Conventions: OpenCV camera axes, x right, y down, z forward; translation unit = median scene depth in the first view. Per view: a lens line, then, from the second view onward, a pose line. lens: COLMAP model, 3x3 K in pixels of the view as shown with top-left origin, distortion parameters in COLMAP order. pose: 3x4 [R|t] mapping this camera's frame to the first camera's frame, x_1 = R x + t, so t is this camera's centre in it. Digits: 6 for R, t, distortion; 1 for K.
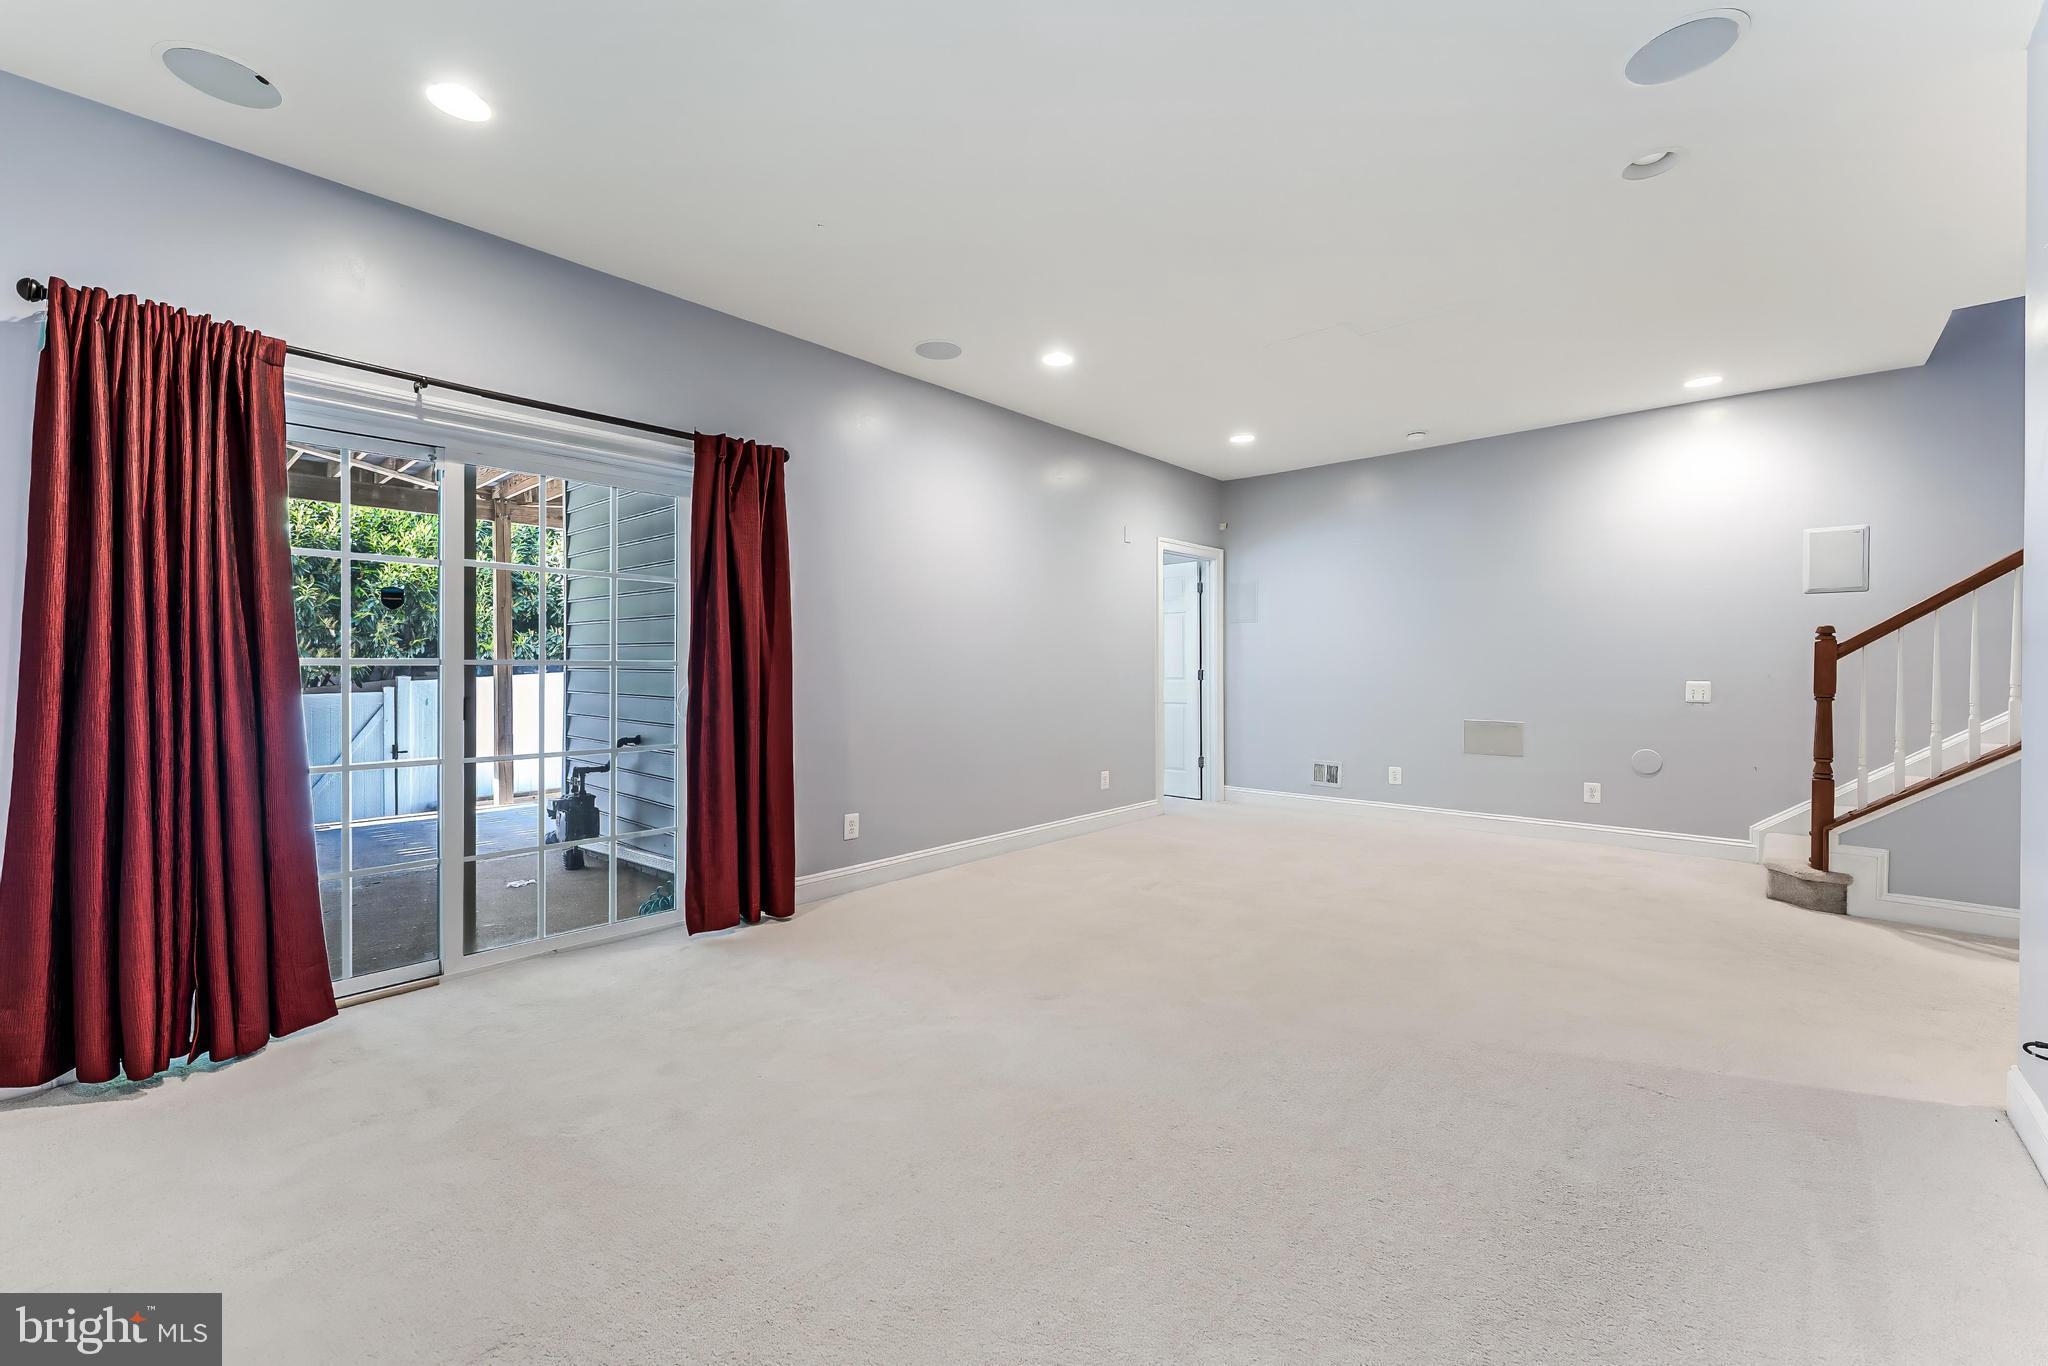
lens RADIAL K [[824.5, 0, 1022.1], [0, 824.5, 677.5], [0, 0, 1]] dist [0.001656, -0.000701]
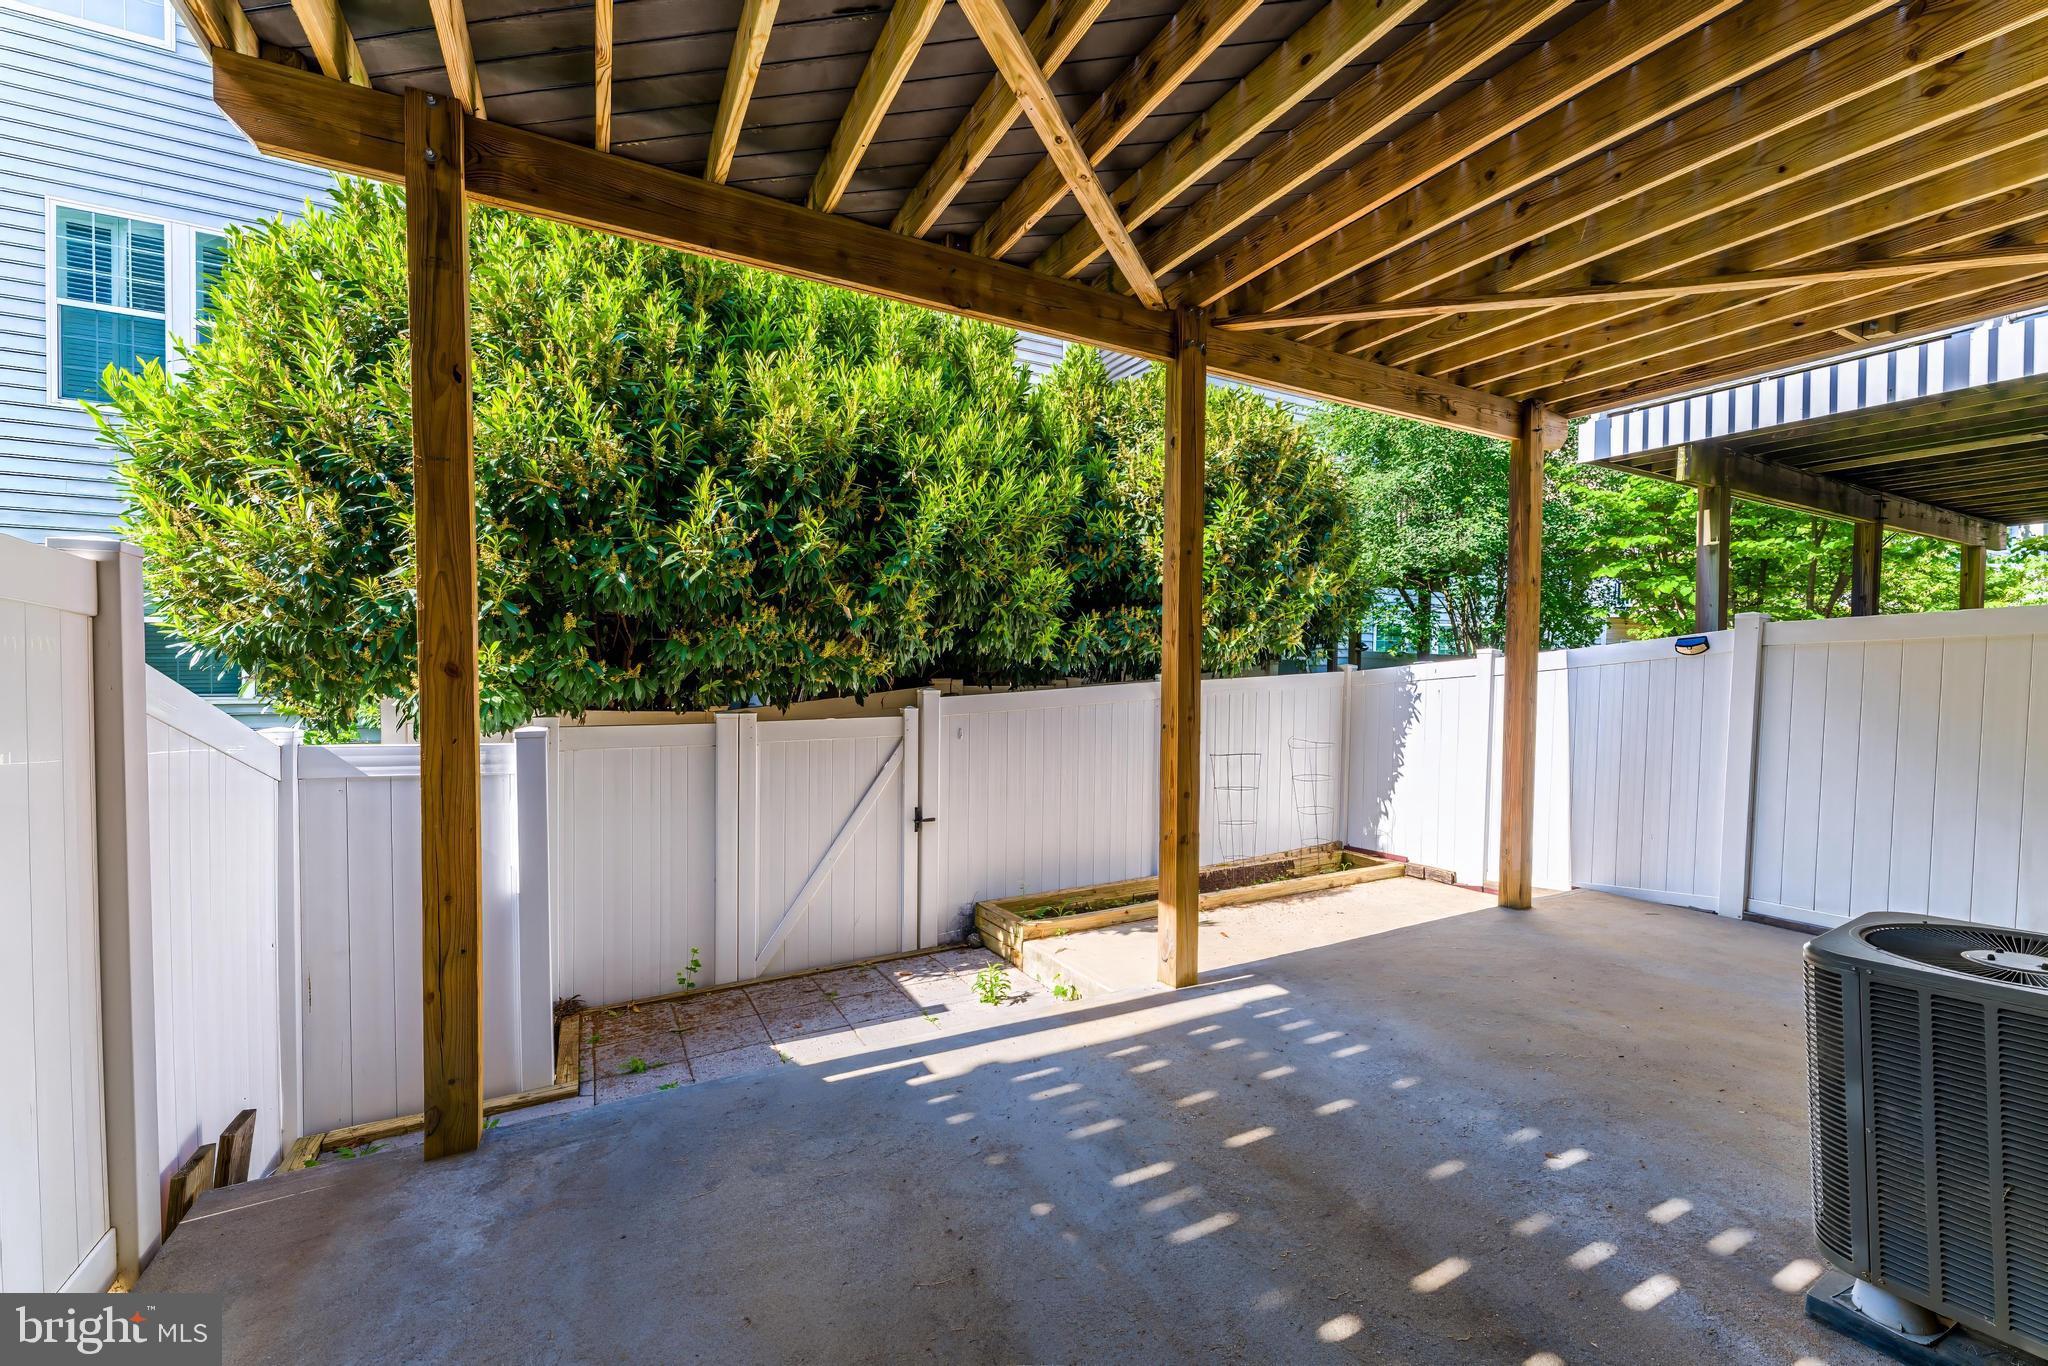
lens RADIAL K [[824.5, 0, 1038.3], [0, 824.5, 683.6], [0, 0, 1]] dist [0.001656, -0.000701]
pose [[0.943719, 0.019563, -0.330170, -0.504710], [-0.014337, 0.999731, 0.018256, -0.018054], [0.330439, -0.012495, 0.943745, 0.496141]]
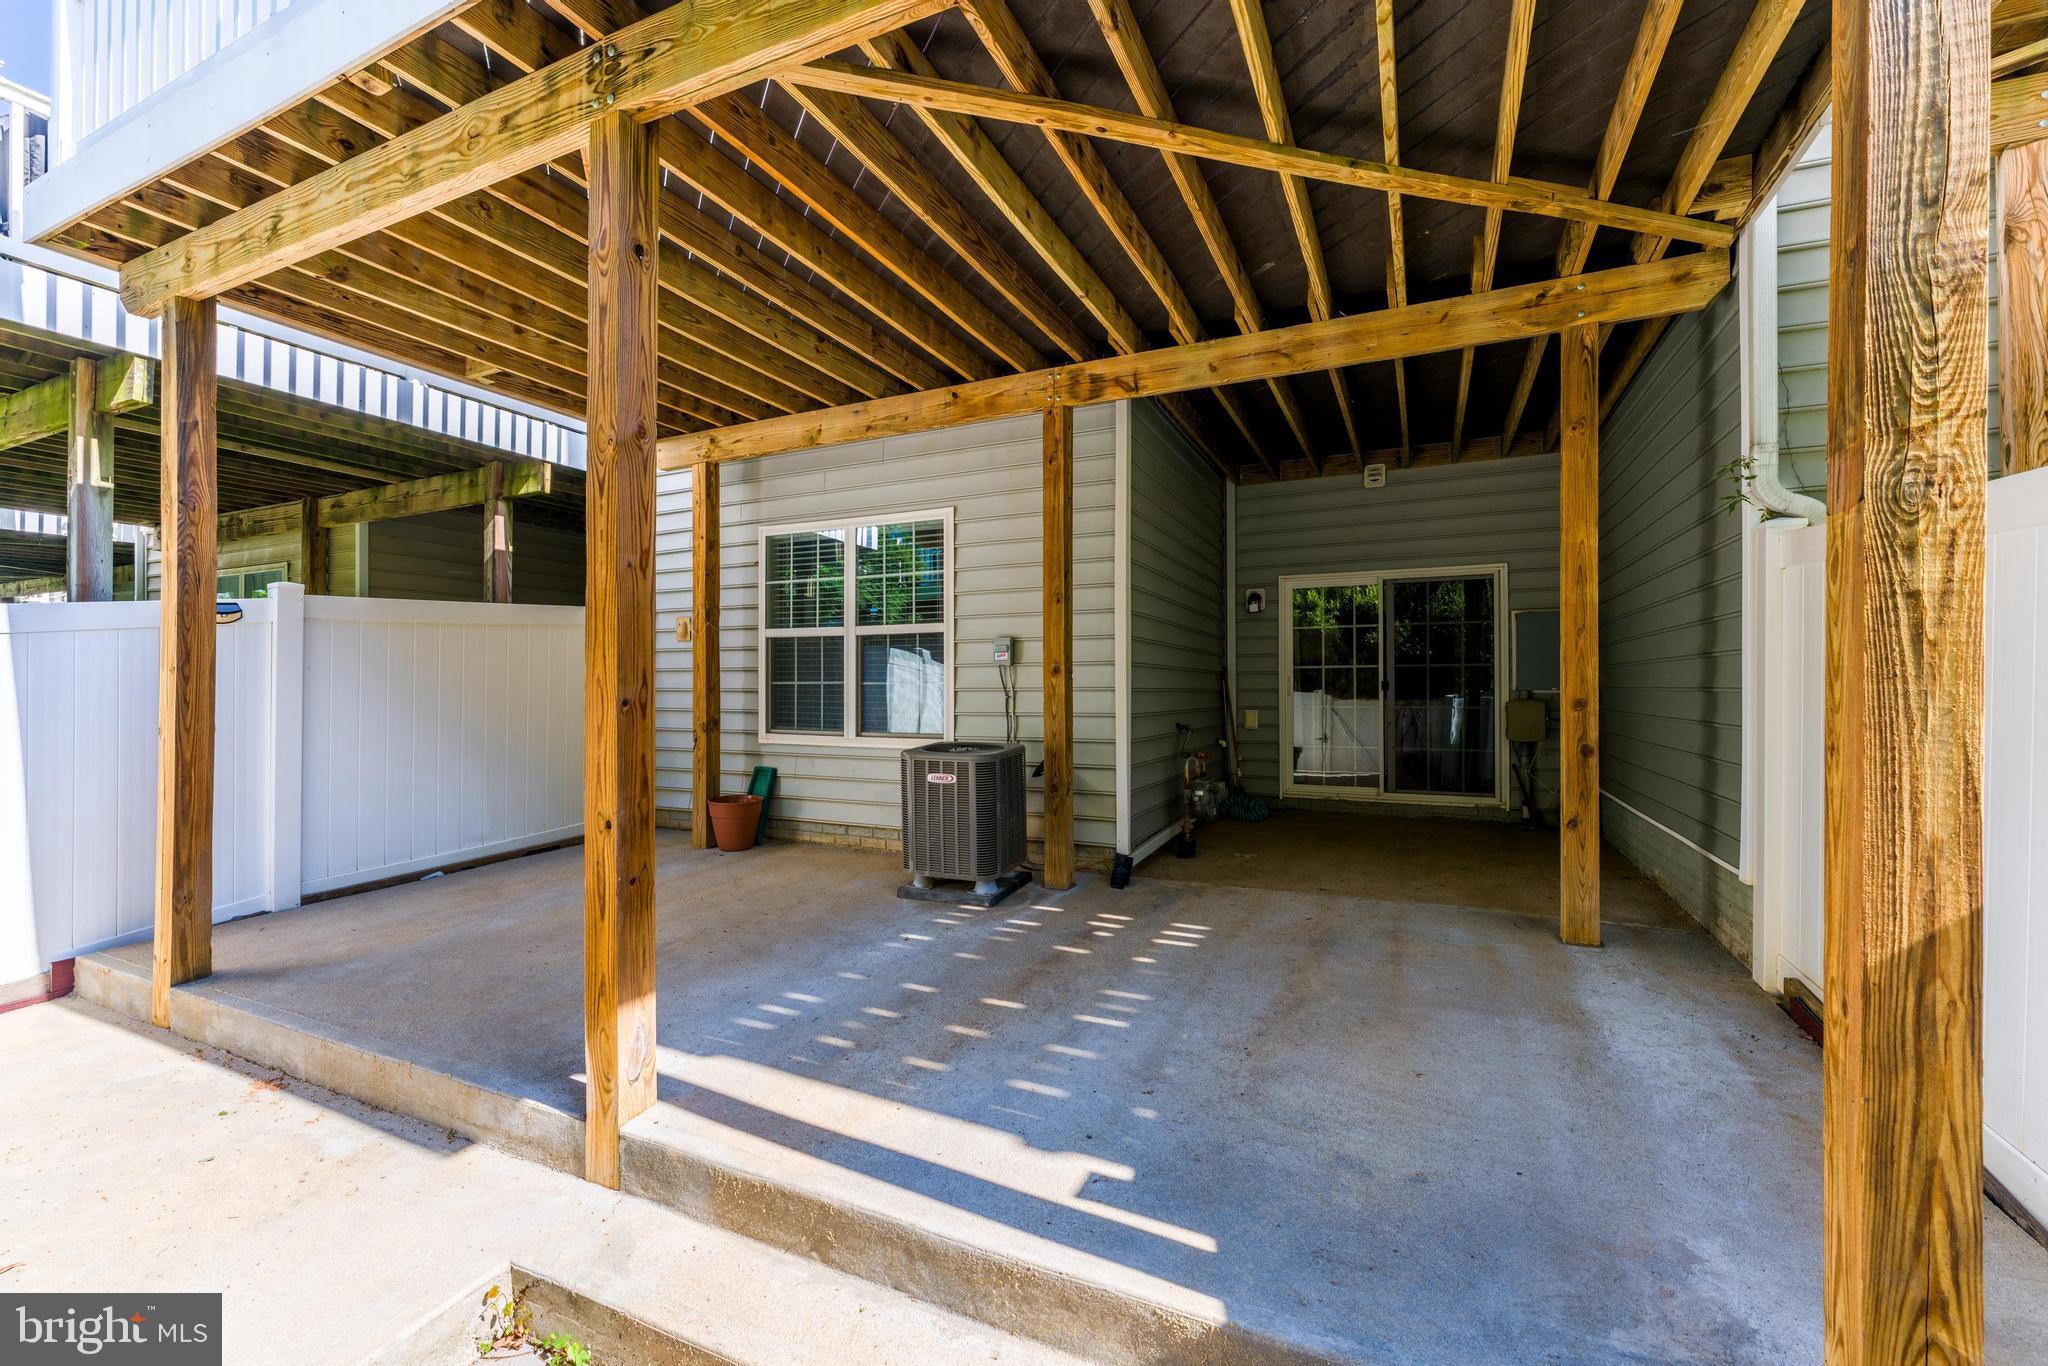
lens RADIAL K [[824.5, 0, 1032.2], [0, 824.5, 685.3], [0, 0, 1]] dist [0.001656, -0.000701]
pose [[-0.278770, -0.002580, 0.960354, -0.864097], [0.008682, 0.999949, 0.005207, 0.002987], [-0.960319, 0.009790, -0.278733, 0.862201]]
